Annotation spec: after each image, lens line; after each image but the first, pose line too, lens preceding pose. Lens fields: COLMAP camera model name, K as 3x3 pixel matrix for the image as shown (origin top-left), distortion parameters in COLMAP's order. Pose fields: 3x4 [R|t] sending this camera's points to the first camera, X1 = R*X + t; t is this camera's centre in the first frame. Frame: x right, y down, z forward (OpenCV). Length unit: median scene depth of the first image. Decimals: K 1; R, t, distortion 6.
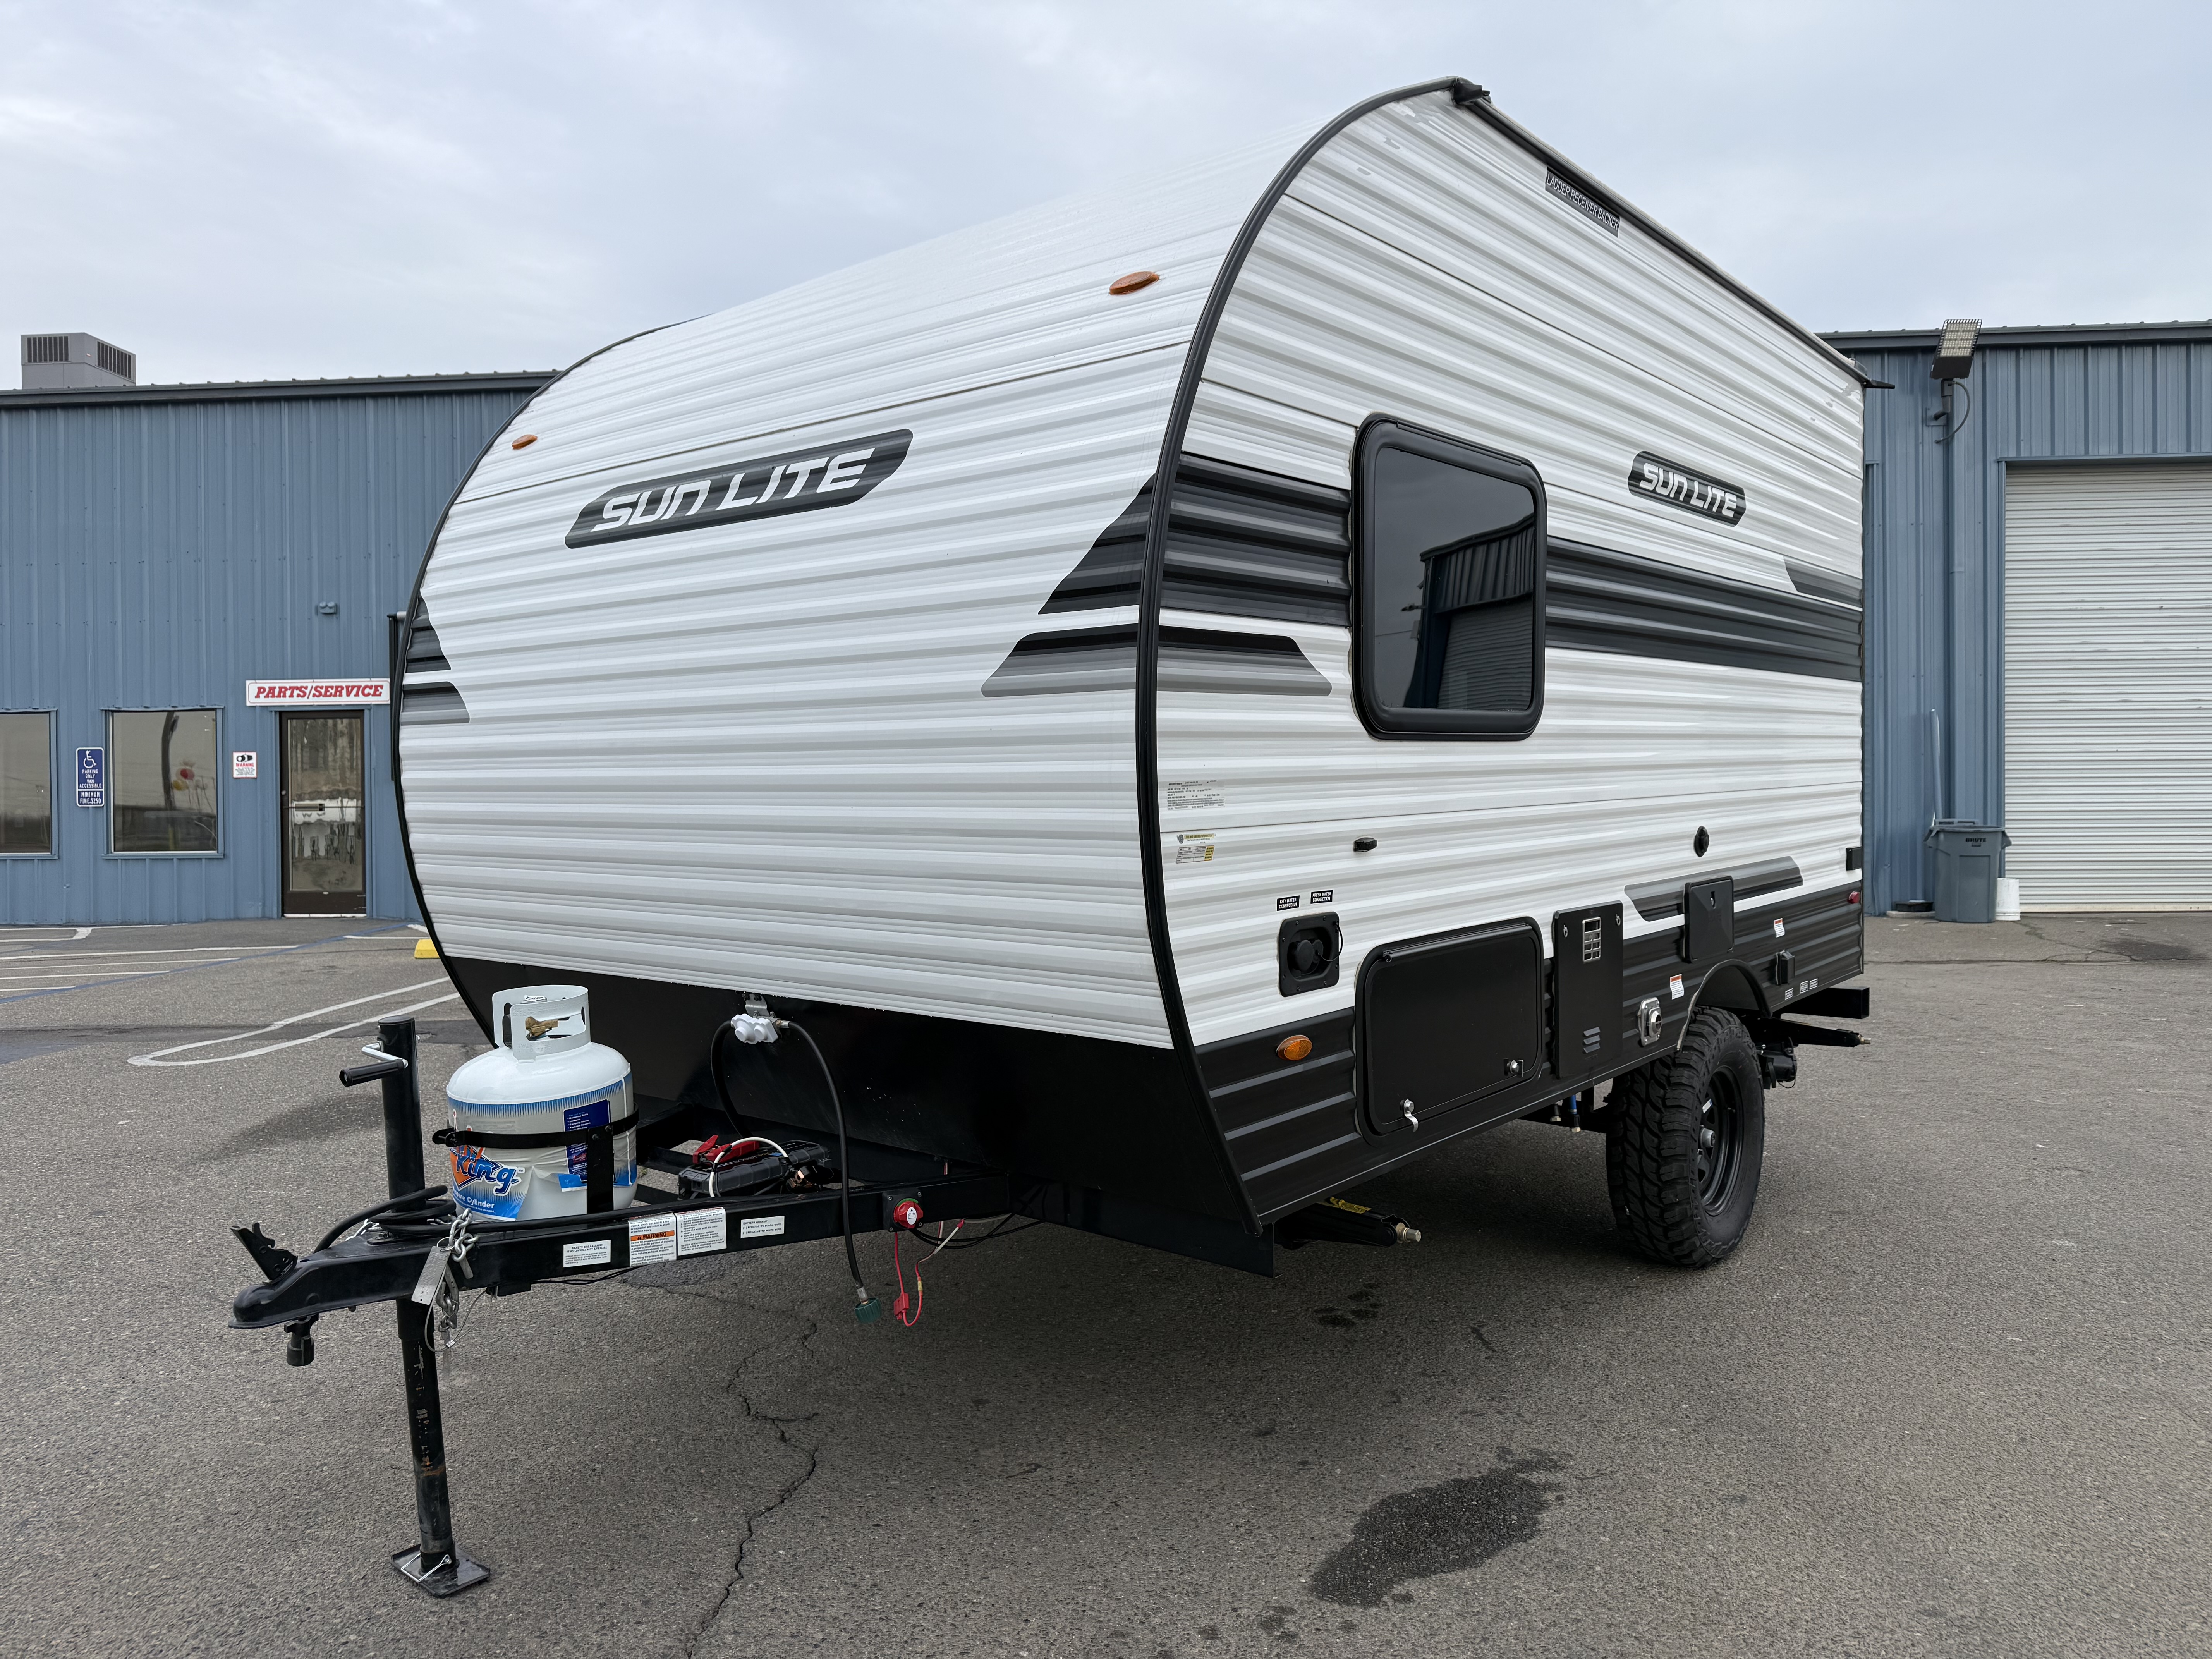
lens RADIAL K [[1577.5, 0, 1108.9], [0, 1577.5, 830.8], [0, 0, 1]] dist [0.010777, -0.001654]
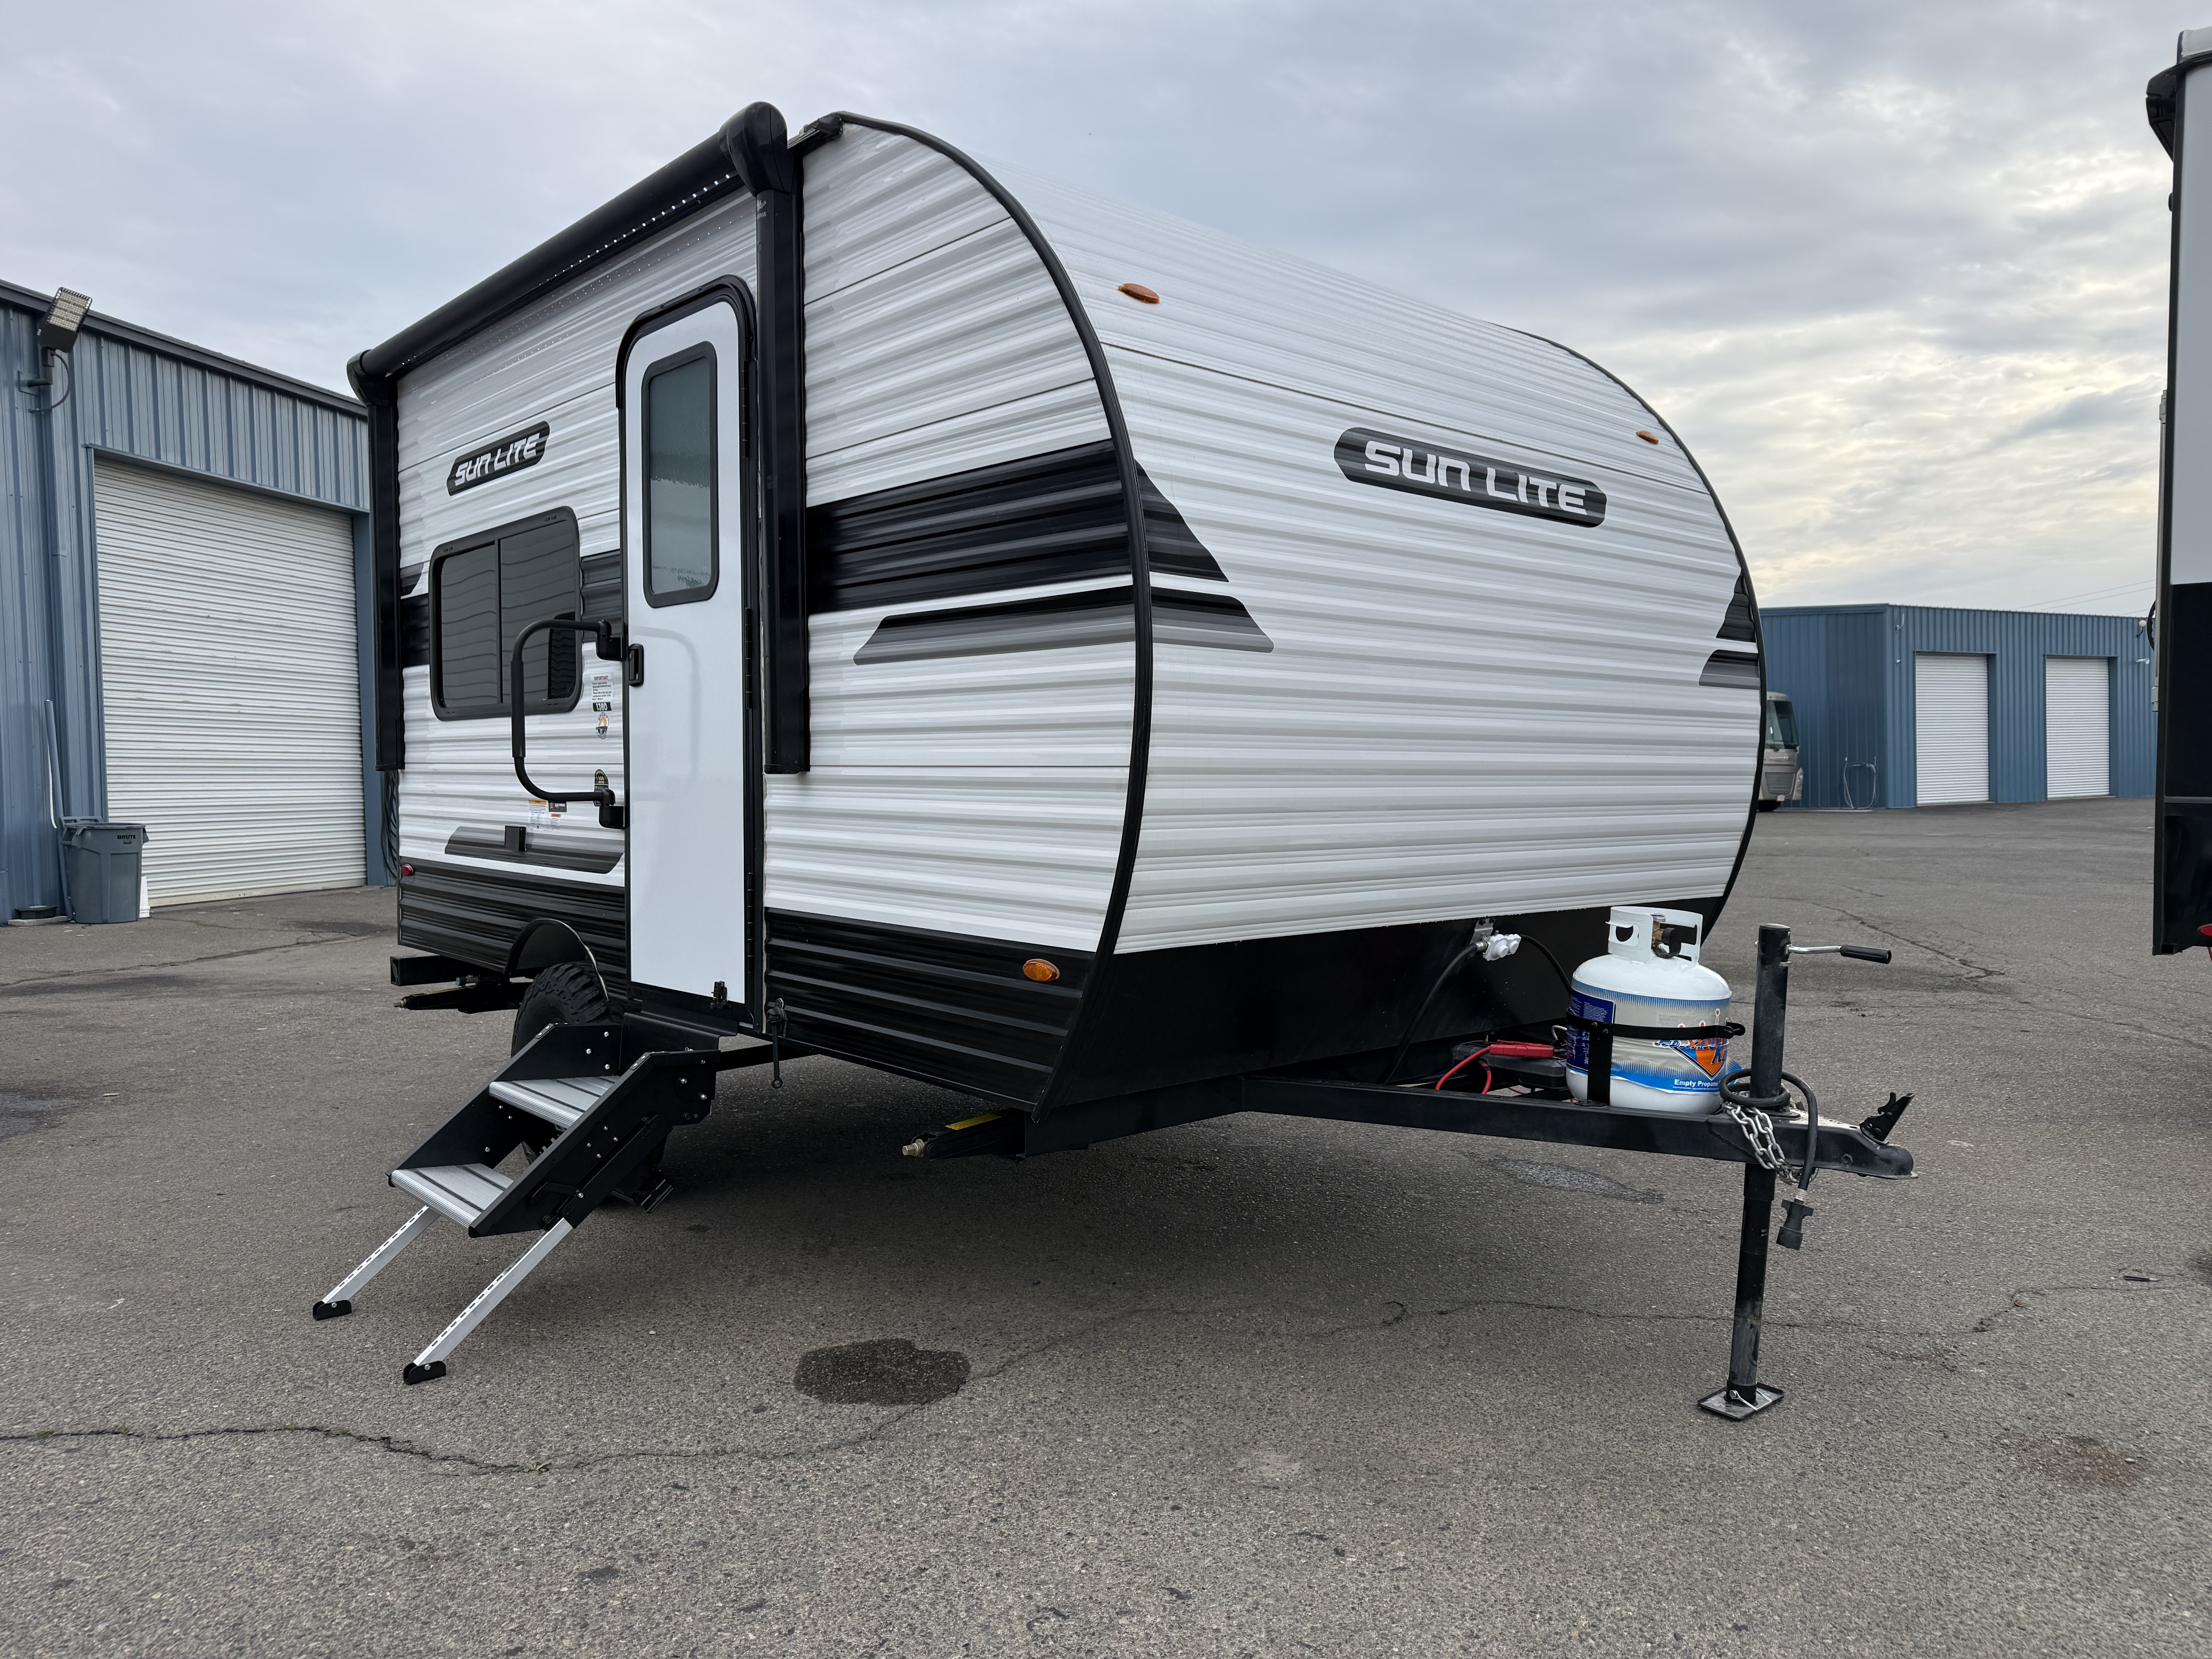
lens RADIAL K [[1577.5, 0, 1112.0], [0, 1577.5, 826.4], [0, 0, 1]] dist [0.010777, -0.001654]
pose [[0.160974, -0.023054, 0.986689, -0.435264], [0.032344, 0.999313, 0.018073, 0.001919], [-0.986429, 0.029004, 0.161609, 0.334394]]
